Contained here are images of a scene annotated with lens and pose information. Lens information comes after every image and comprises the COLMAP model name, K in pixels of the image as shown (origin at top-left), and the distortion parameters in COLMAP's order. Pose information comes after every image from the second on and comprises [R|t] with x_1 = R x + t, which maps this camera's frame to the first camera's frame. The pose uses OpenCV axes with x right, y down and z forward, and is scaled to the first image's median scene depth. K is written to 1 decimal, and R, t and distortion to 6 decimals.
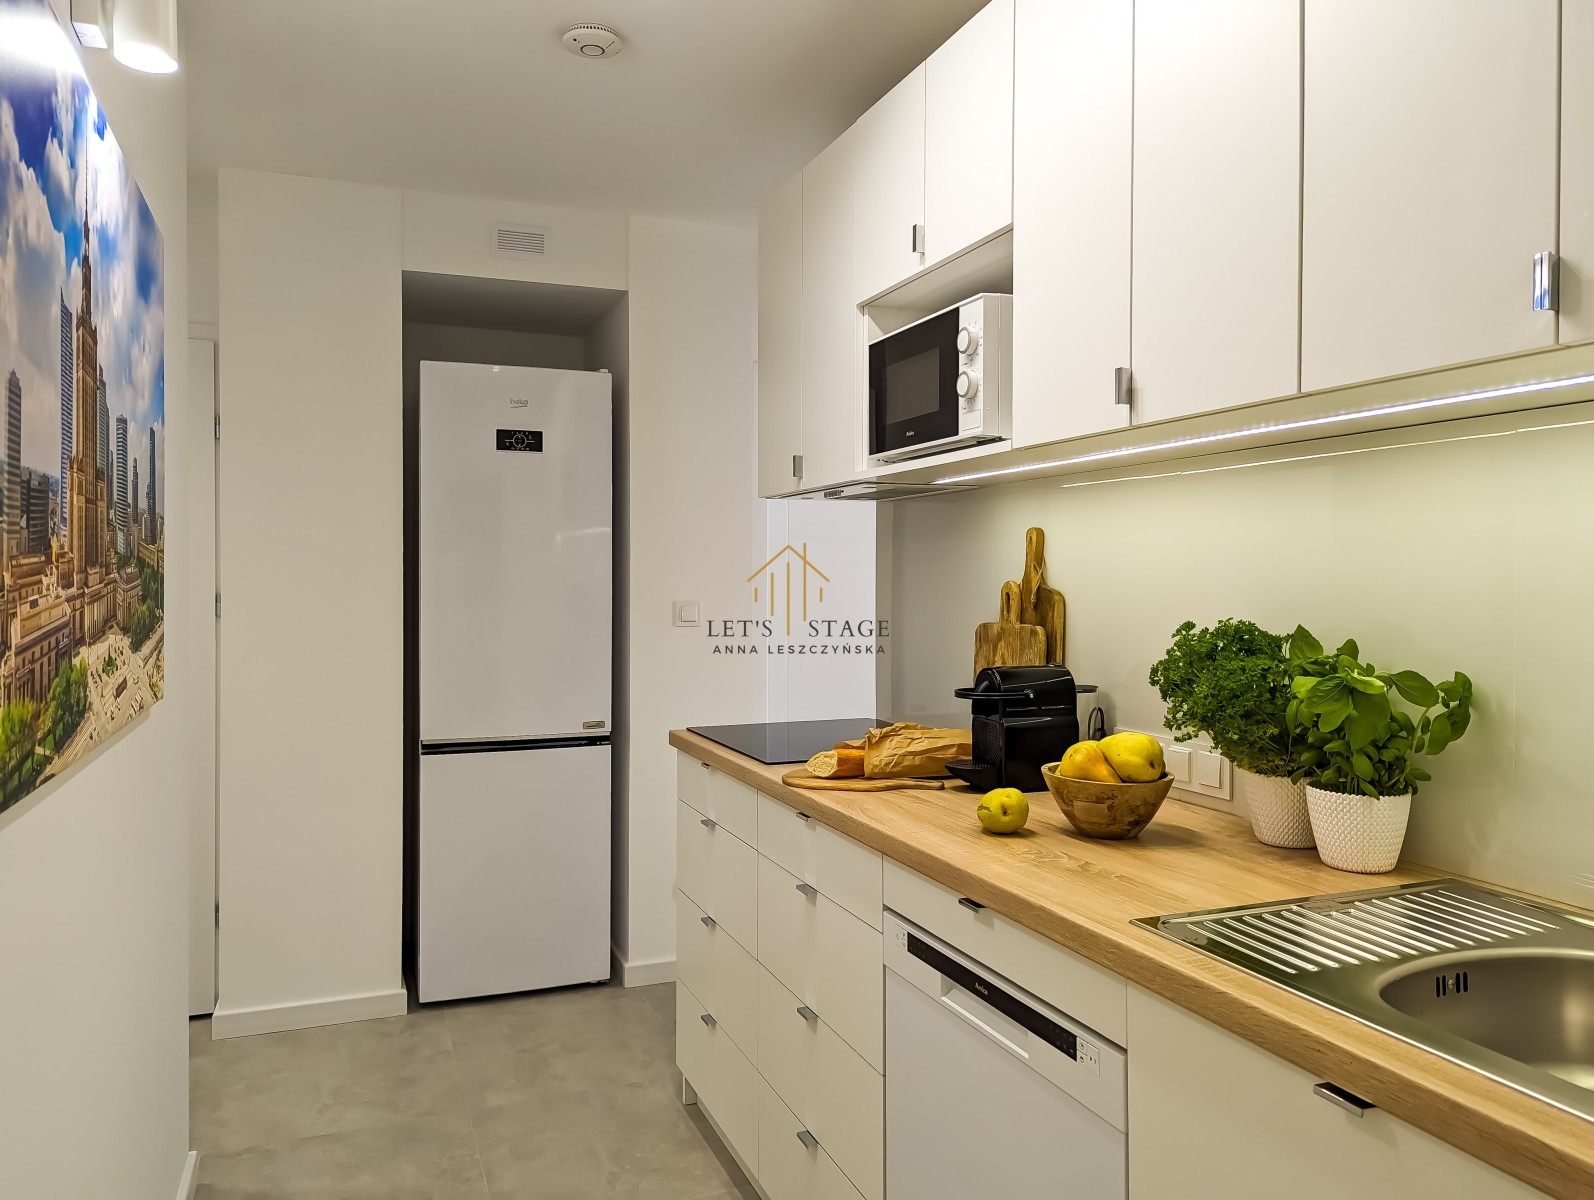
lens RADIAL K [[1131.5, 0, 794.1], [0, 1131.5, 587.1], [0, 0, 1]] dist [-0.001522, -0.000279]
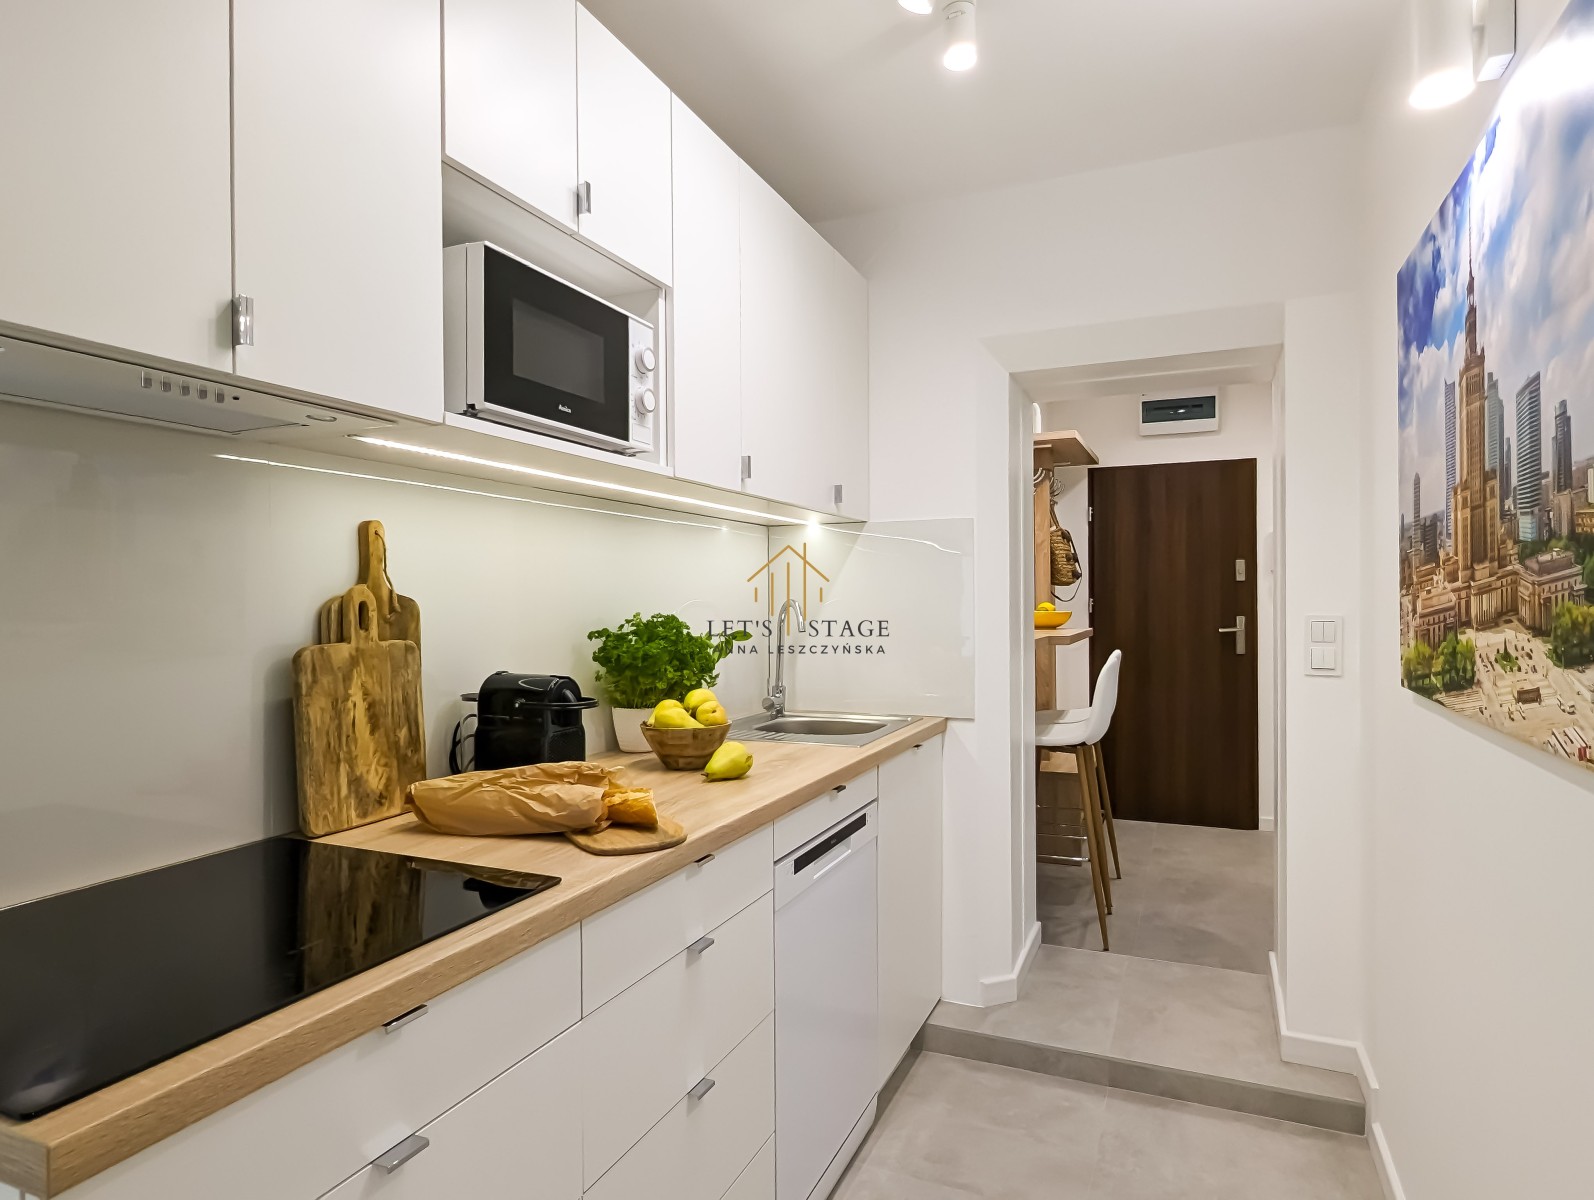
lens RADIAL K [[933.9, 0, 795.0], [0, 933.9, 605.5], [0, 0, 1]] dist [0.001305, -0.000169]
pose [[-0.701503, -0.000624, 0.712666, -0.841844], [0.011705, 0.999855, 0.012397, 0.005481], [-0.712570, 0.017038, -0.701394, 2.249270]]
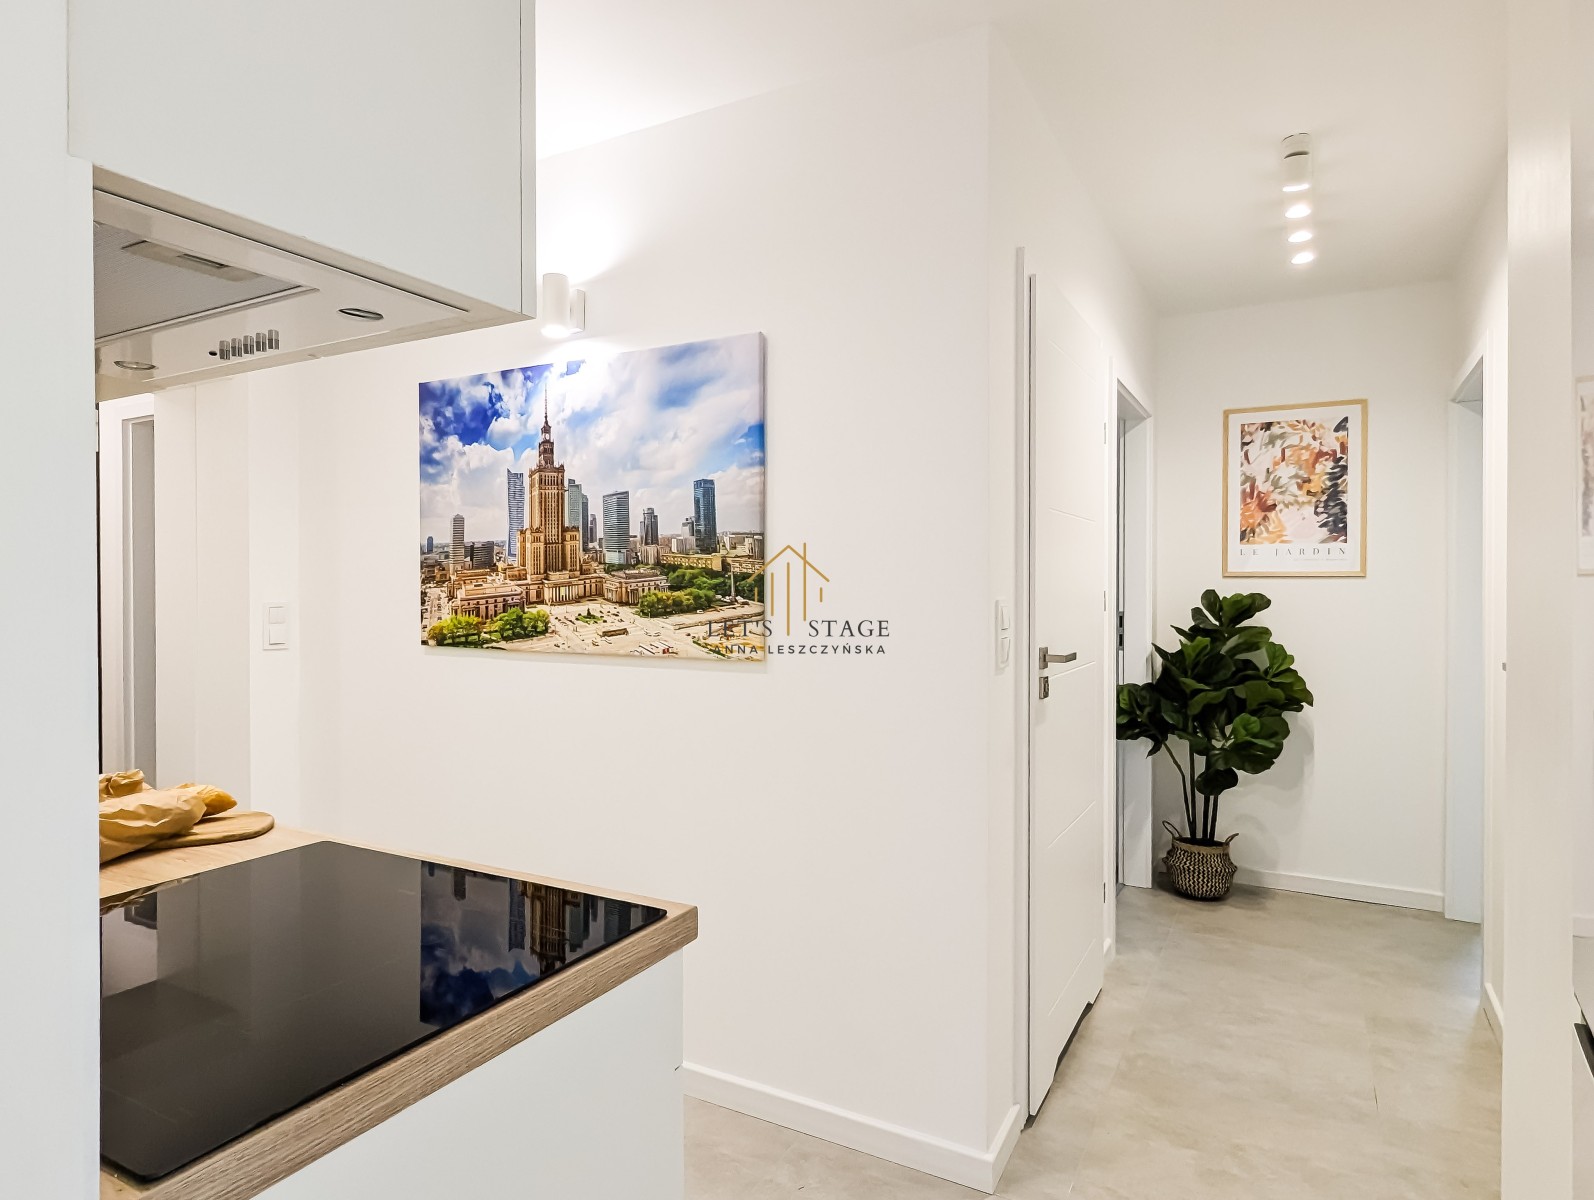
lens RADIAL K [[925.6, 0, 797.2], [0, 925.6, 595.8], [0, 0, 1]] dist [0.000558, 0.000042]
pose [[-0.776743, 0.008191, -0.629764, 0.187307], [-0.004301, 0.999823, 0.018309, -0.005381], [0.629803, 0.016930, -0.776570, 2.870868]]
